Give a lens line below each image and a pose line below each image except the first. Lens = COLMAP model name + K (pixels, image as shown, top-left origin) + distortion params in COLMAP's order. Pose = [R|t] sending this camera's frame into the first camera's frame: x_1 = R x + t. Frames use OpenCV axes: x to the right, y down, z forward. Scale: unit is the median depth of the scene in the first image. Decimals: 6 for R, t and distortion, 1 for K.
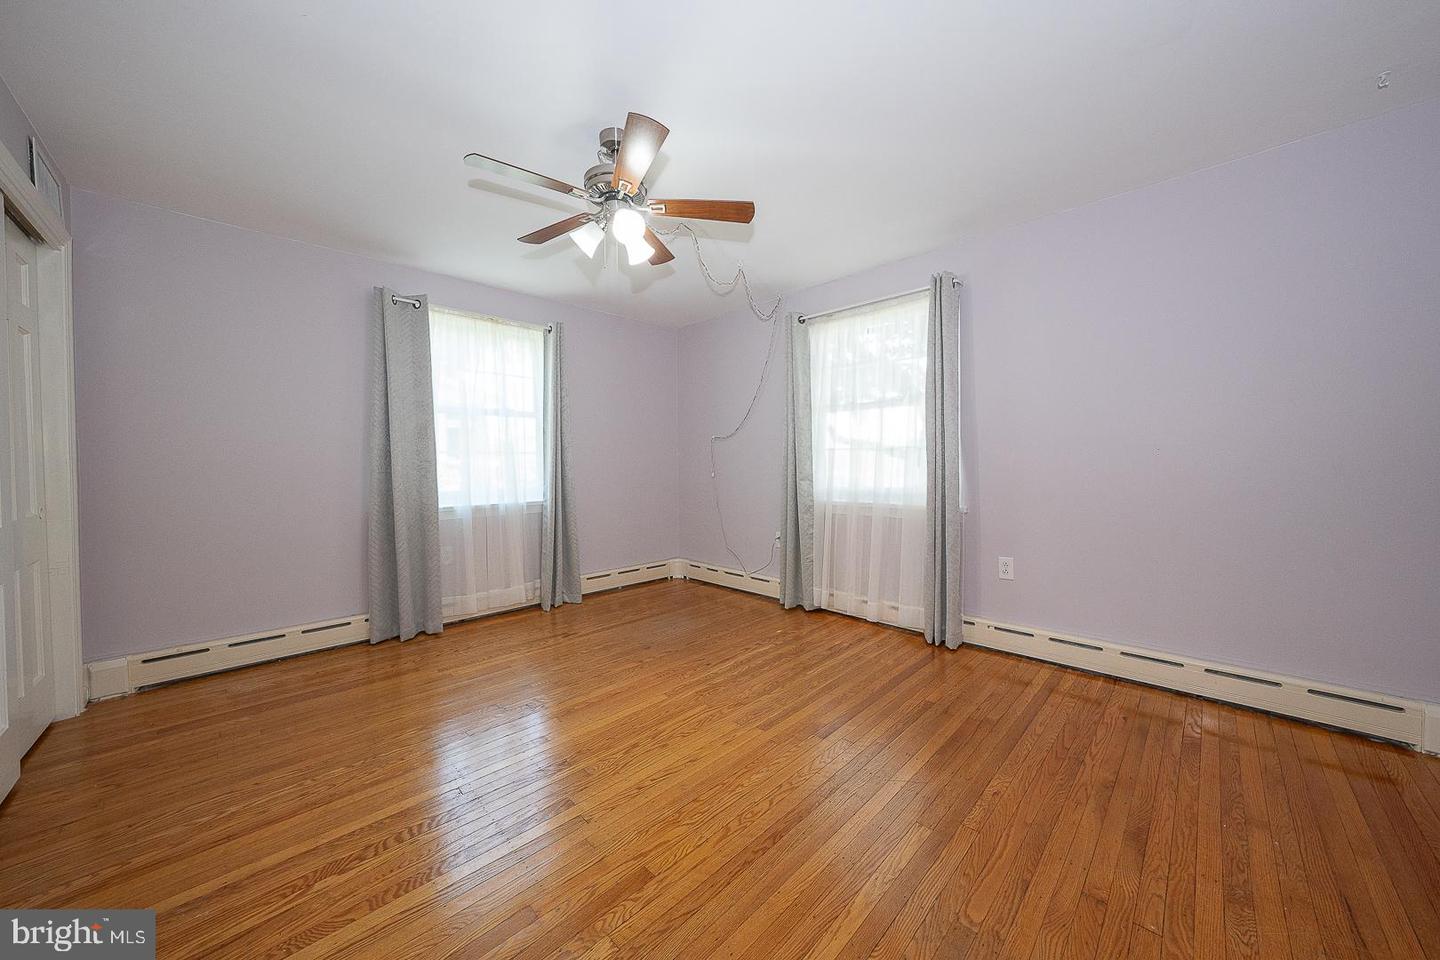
lens RADIAL K [[494.6, 0, 721.7], [0, 494.6, 475.7], [0, 0, 1]] dist [-0.031198, 0.006743]
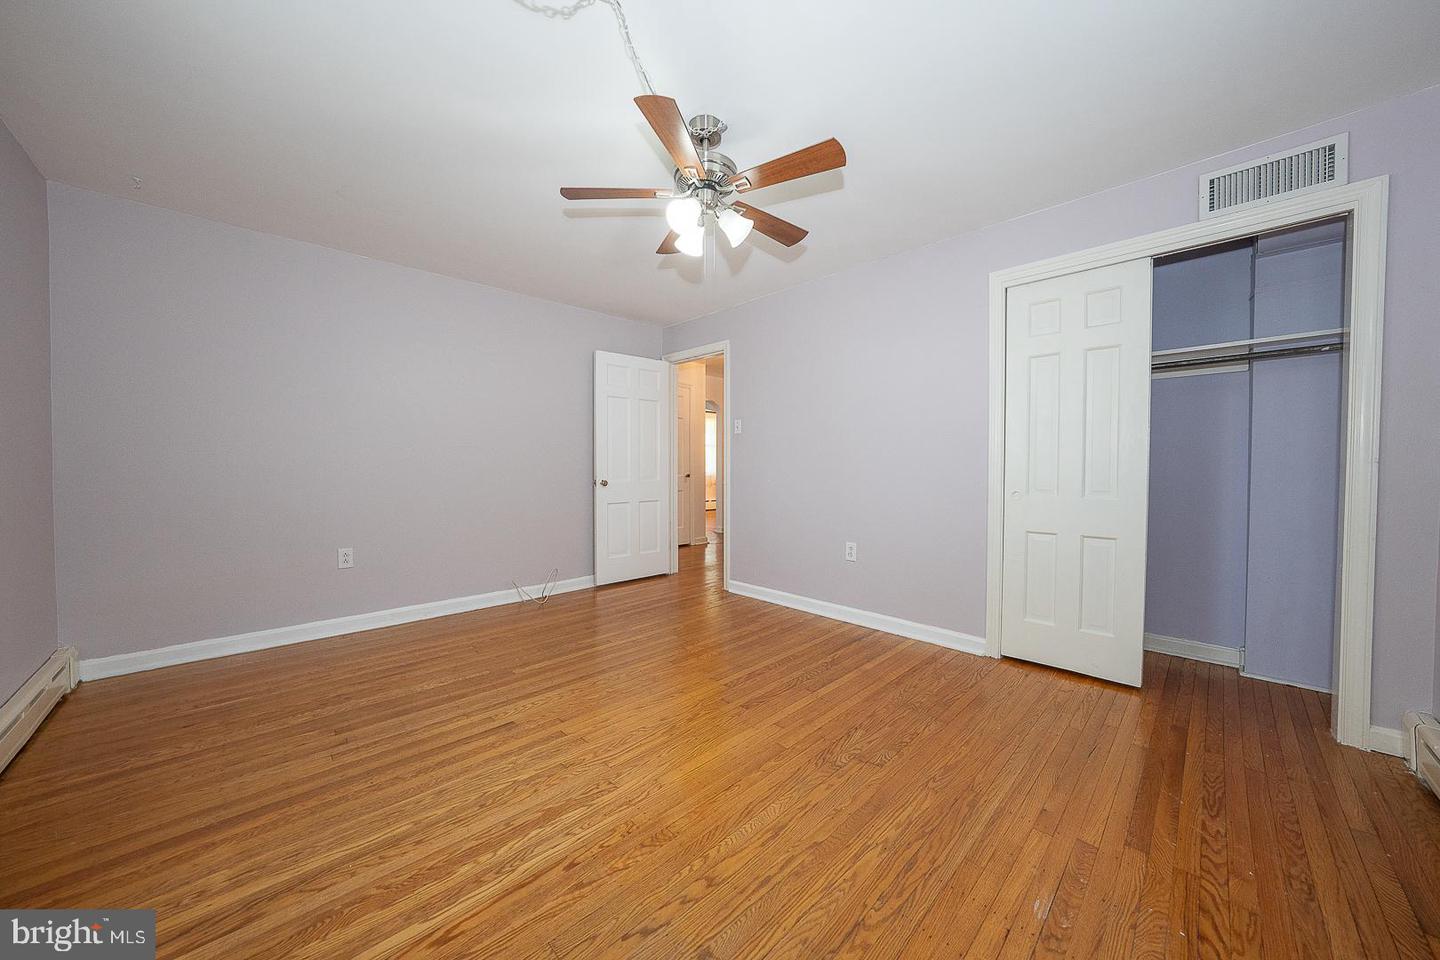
lens RADIAL K [[494.6, 0, 721.7], [0, 494.6, 475.7], [0, 0, 1]] dist [-0.031198, 0.006743]
pose [[-0.999948, 0.003610, 0.009510, -0.220210], [0.004035, 0.998976, 0.045062, -0.030390], [-0.009338, 0.045098, -0.998939, 1.755574]]
